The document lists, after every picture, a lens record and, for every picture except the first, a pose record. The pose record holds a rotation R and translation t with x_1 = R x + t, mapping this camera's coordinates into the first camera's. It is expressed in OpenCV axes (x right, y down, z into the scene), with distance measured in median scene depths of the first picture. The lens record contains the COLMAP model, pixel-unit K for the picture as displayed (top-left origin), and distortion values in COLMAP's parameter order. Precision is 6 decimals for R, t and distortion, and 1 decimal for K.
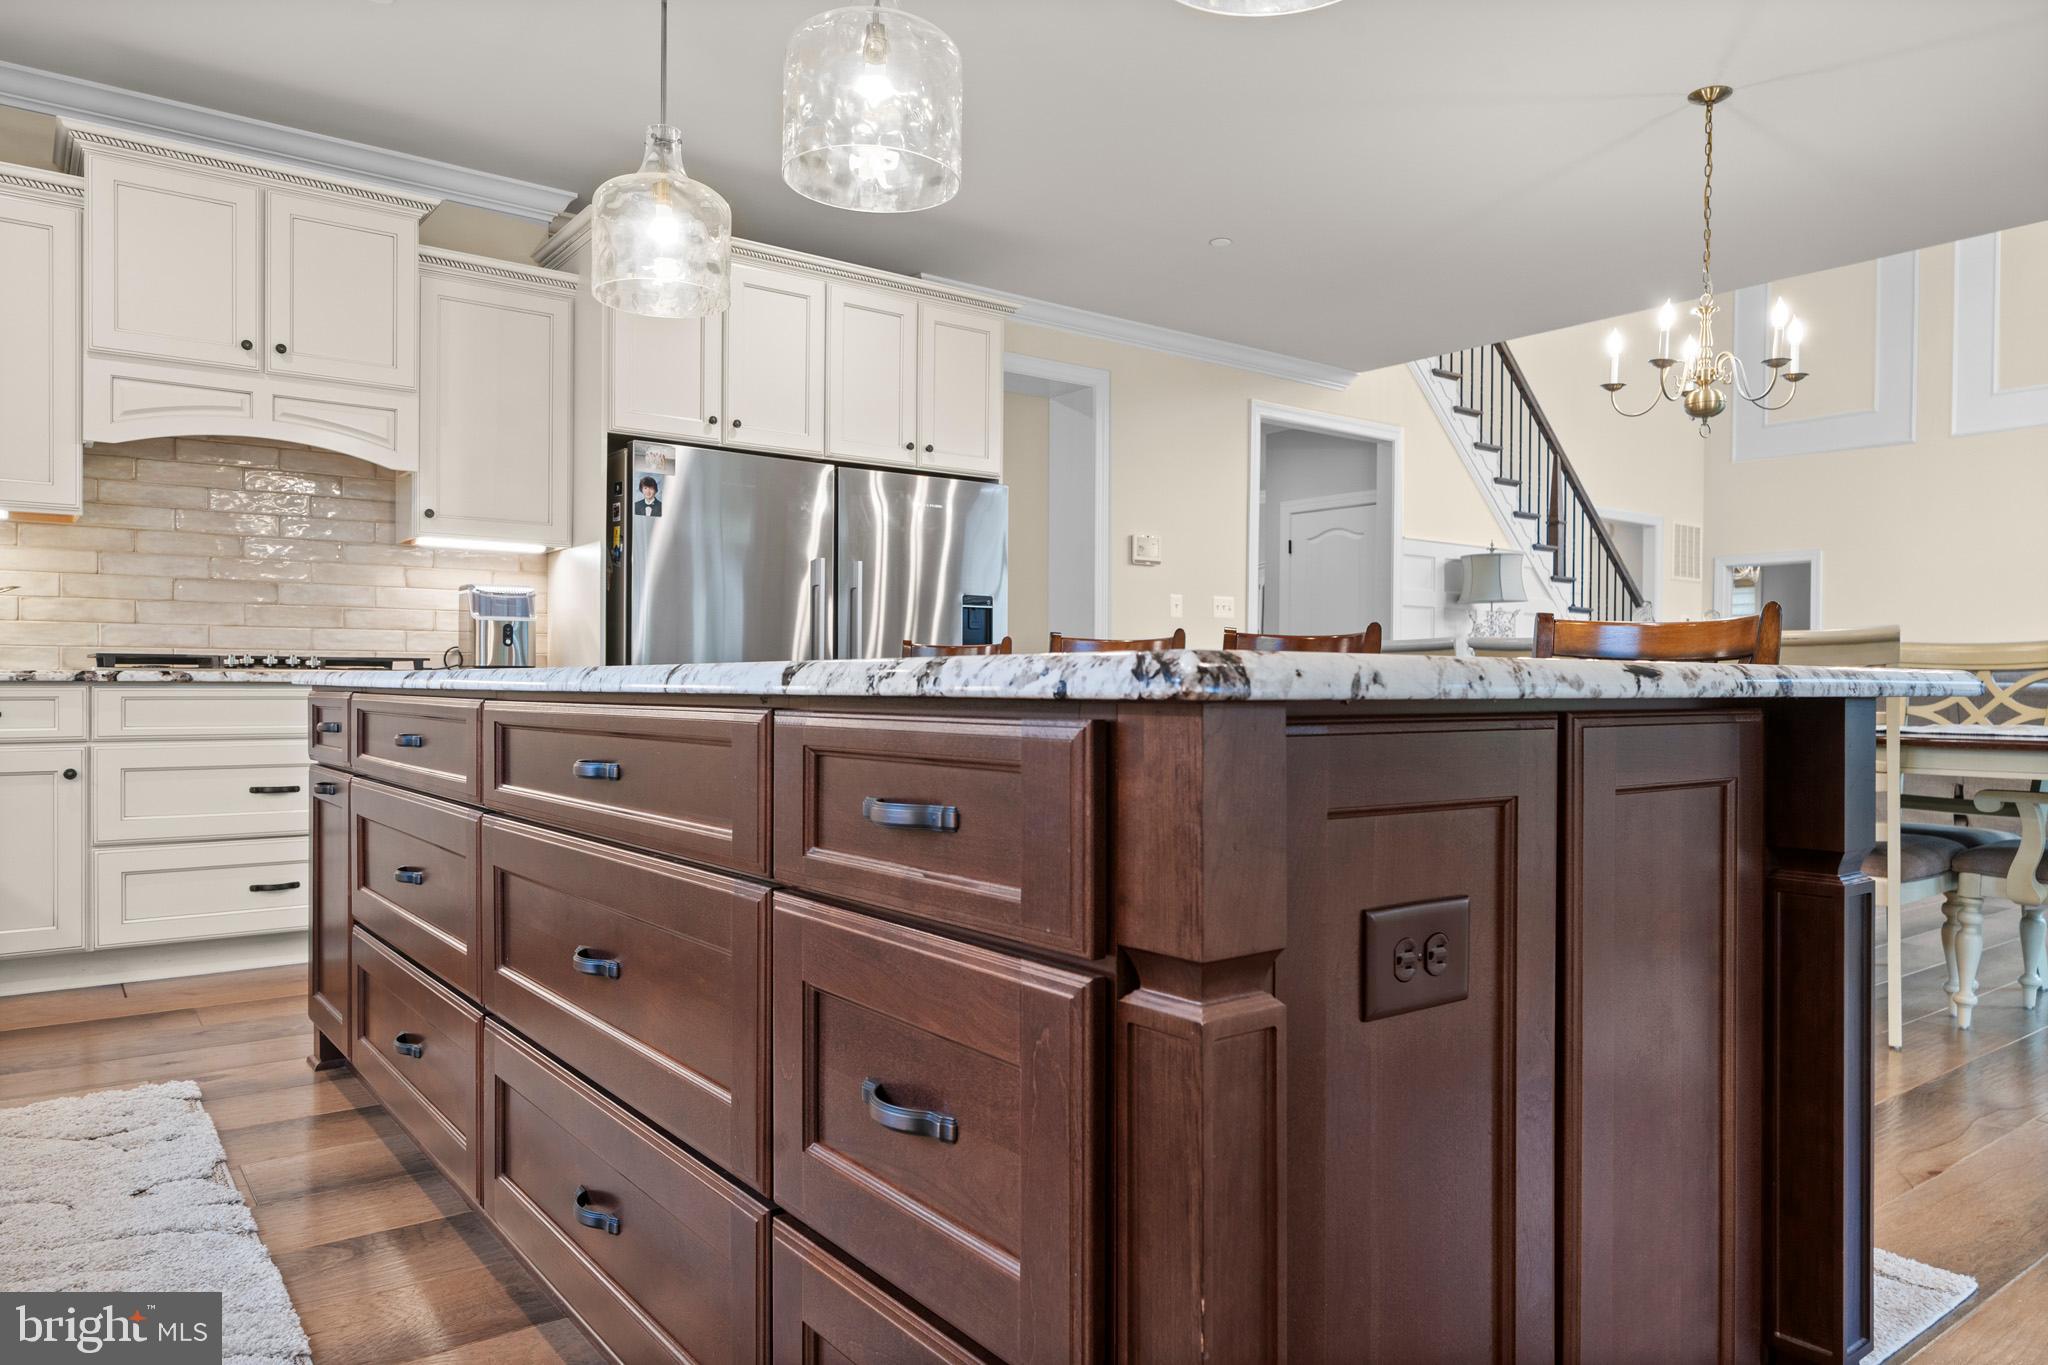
lens RADIAL K [[1352.4, 0, 1024.0], [0, 1352.4, 682.5], [0, 0, 1]] dist [-0.002132, -0.000160]
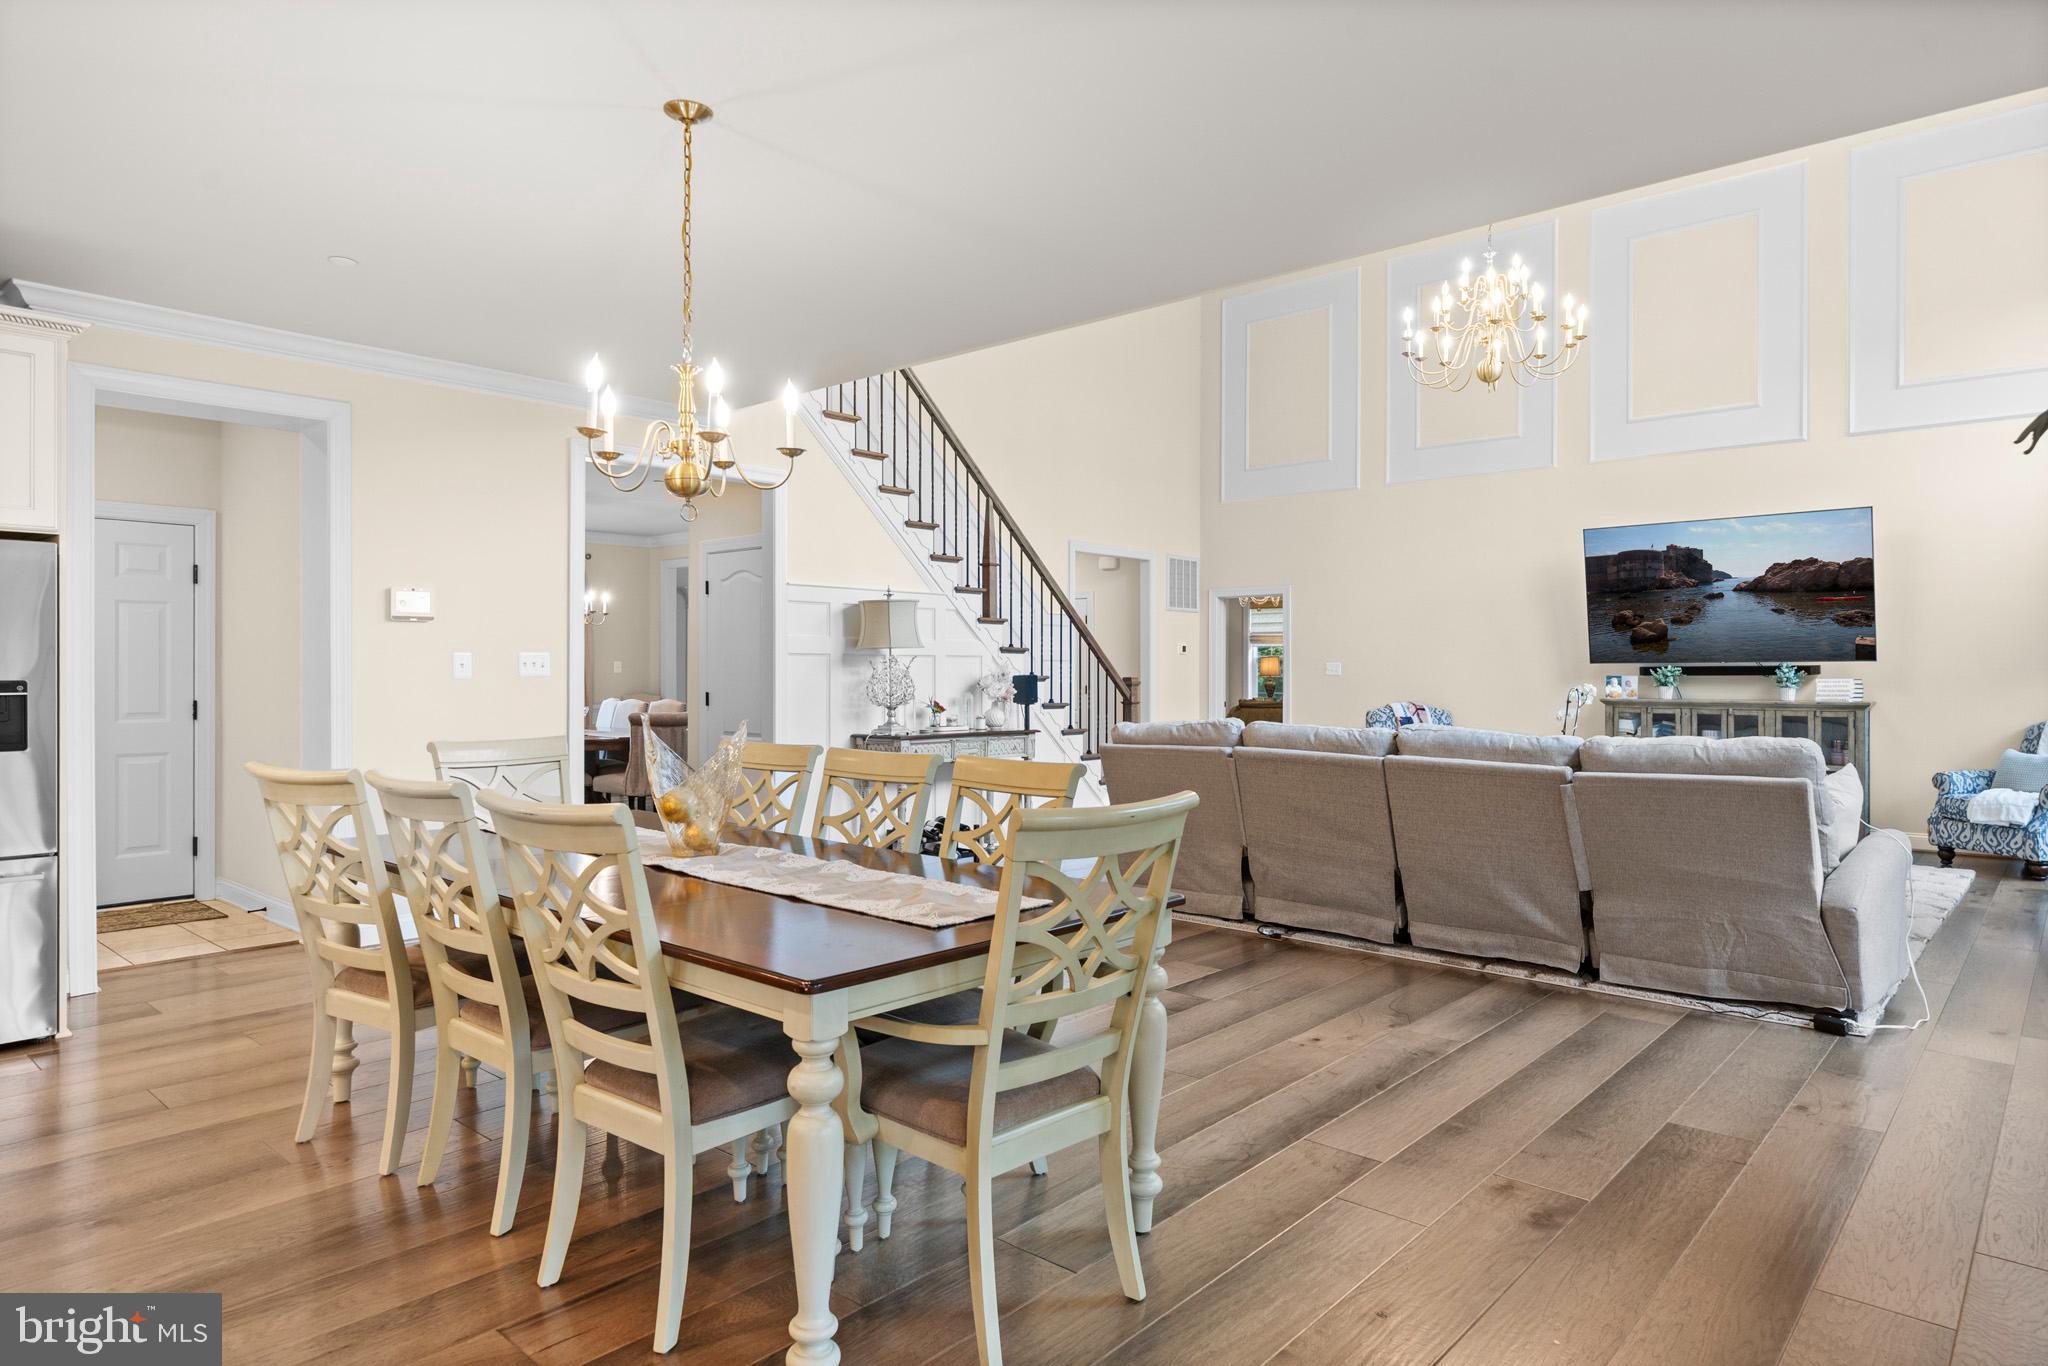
lens RADIAL K [[1247.6, 0, 1024.0], [0, 1247.6, 683.0], [0, 0, 1]] dist [-0.000400, 0.000220]
pose [[0.981842, -0.006940, 0.189576, 0.269276], [0.005478, 0.999951, 0.008234, -0.041462], [-0.189624, -0.007046, 0.981832, 0.096126]]
